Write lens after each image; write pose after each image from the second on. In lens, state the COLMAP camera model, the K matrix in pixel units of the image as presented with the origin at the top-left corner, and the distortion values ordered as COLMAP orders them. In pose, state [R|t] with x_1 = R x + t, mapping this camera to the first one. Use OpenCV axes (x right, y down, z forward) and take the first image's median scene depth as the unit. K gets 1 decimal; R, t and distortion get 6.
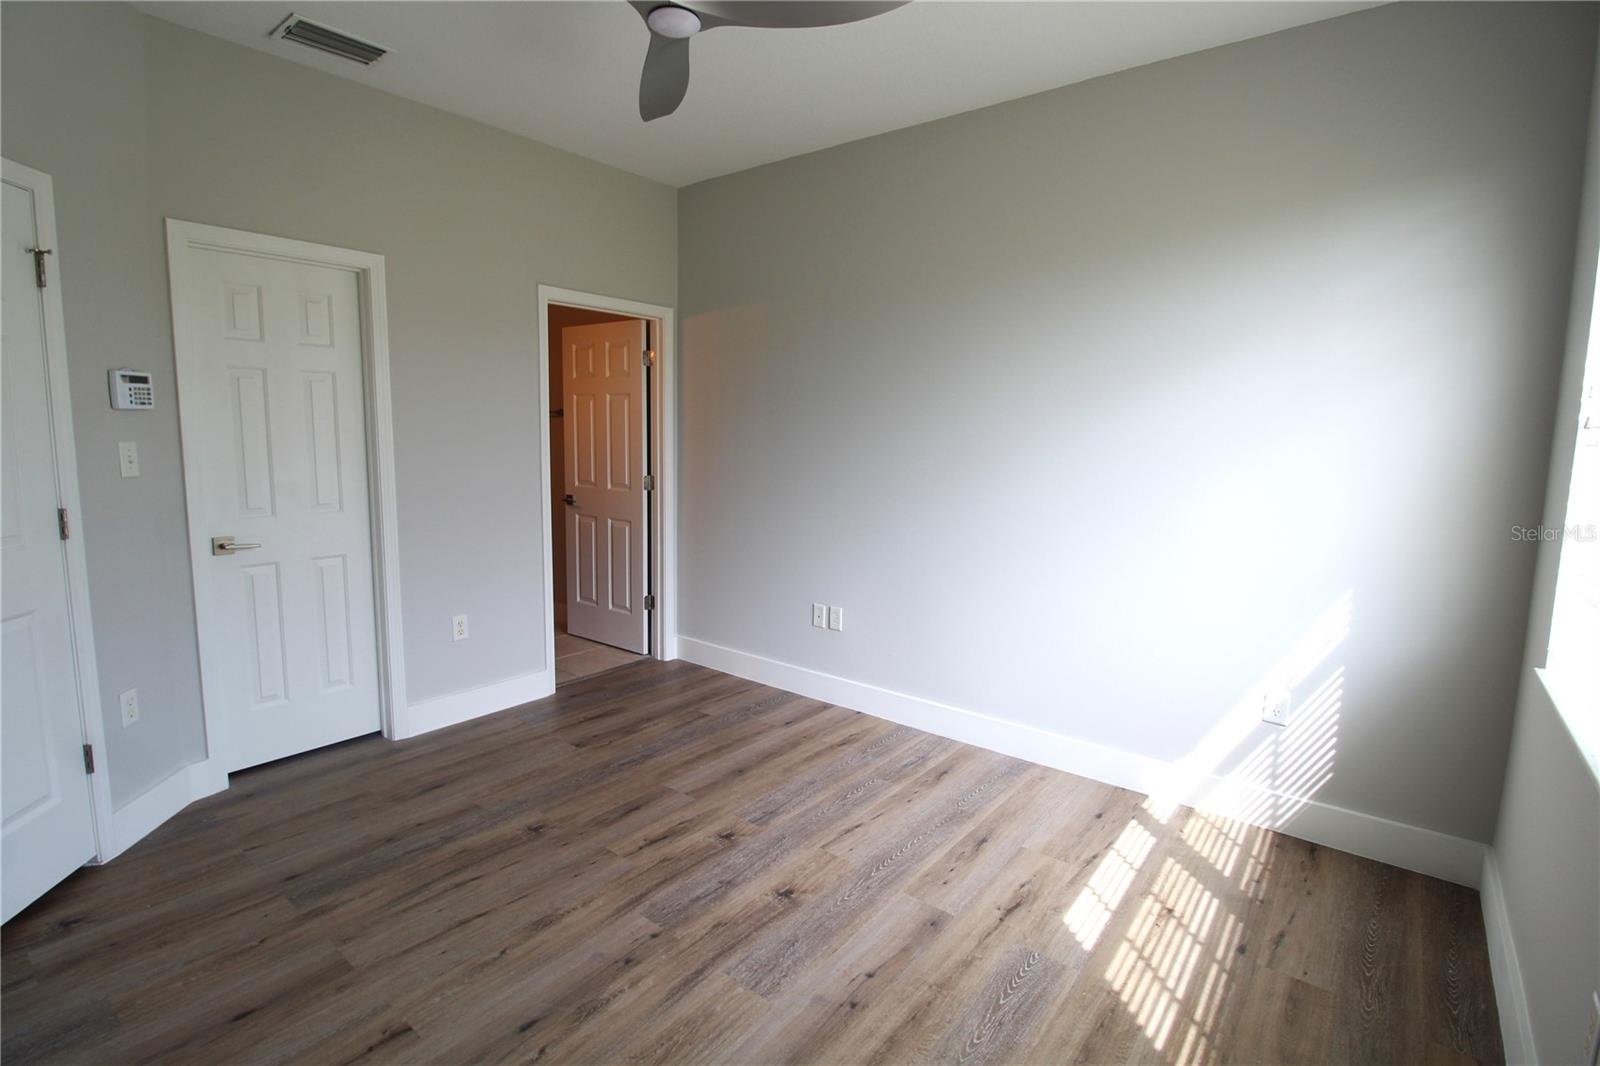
lens RADIAL K [[760.4, 0, 786.9], [0, 760.4, 534.6], [0, 0, 1]] dist [-0.002513, -0.000601]
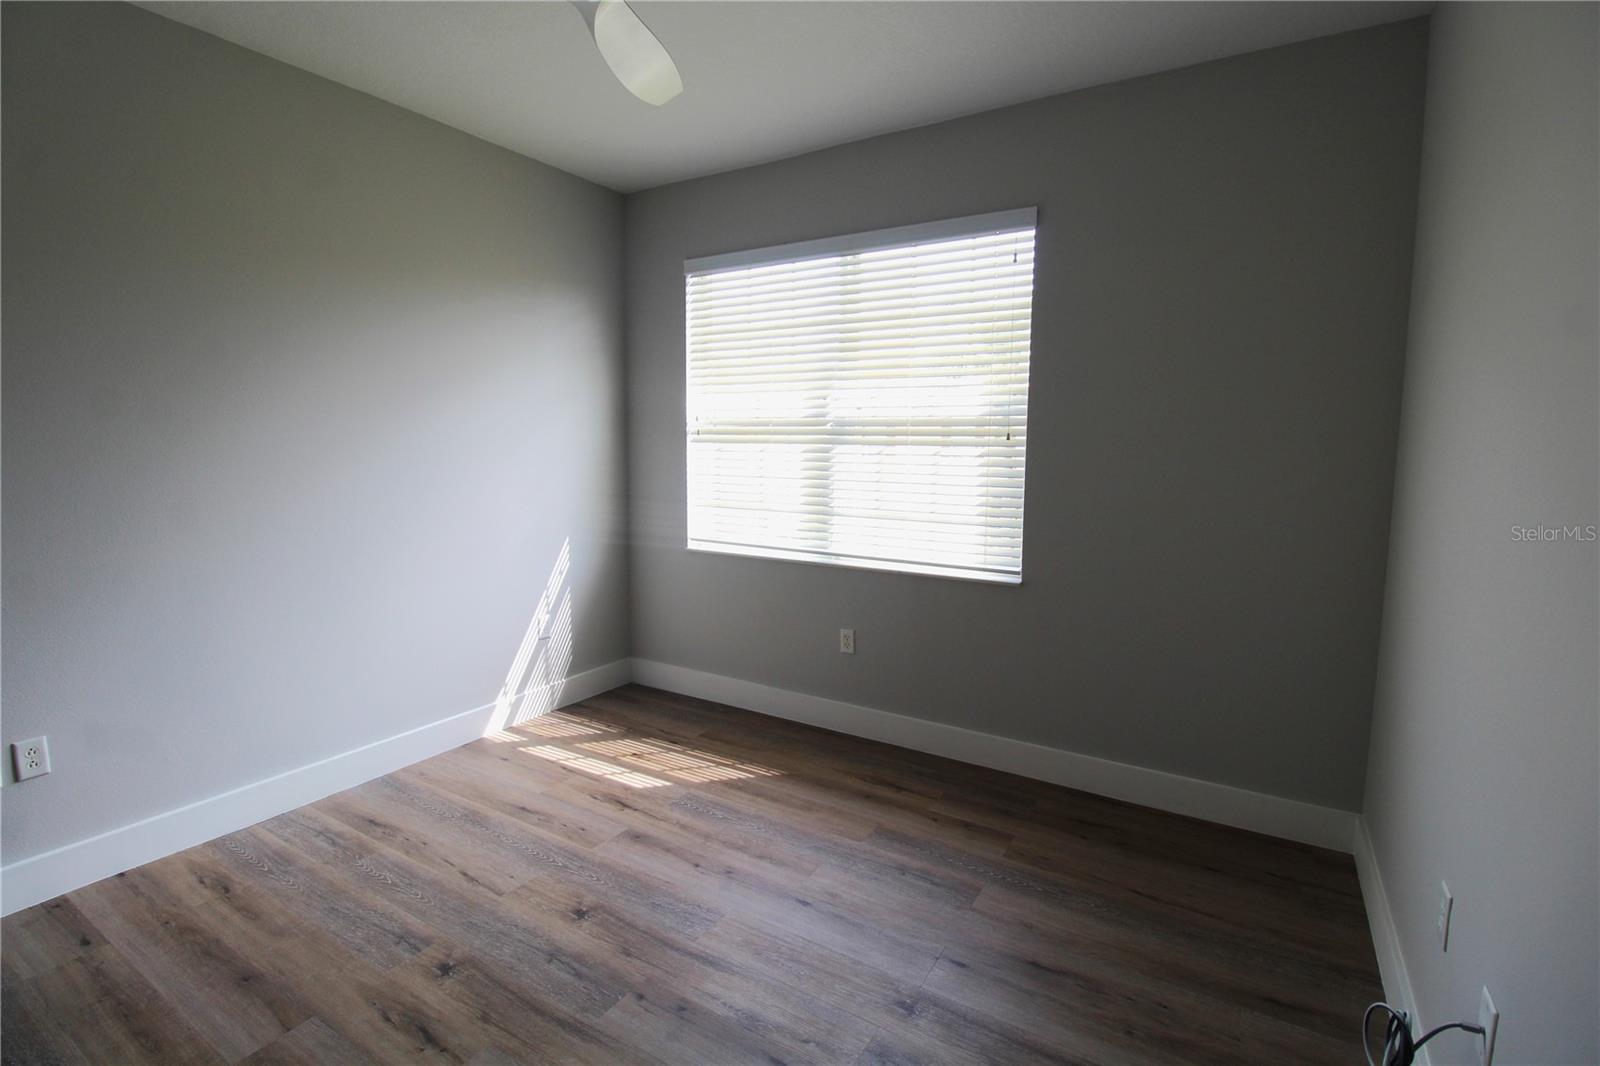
lens RADIAL K [[753.3, 0, 786.1], [0, 753.3, 526.1], [0, 0, 1]] dist [-0.002320, -0.001213]
pose [[-0.125594, -0.121316, 0.984636, -0.830549], [0.127109, 0.982347, 0.137247, -0.105742], [-0.983905, 0.142393, -0.107956, 0.689854]]
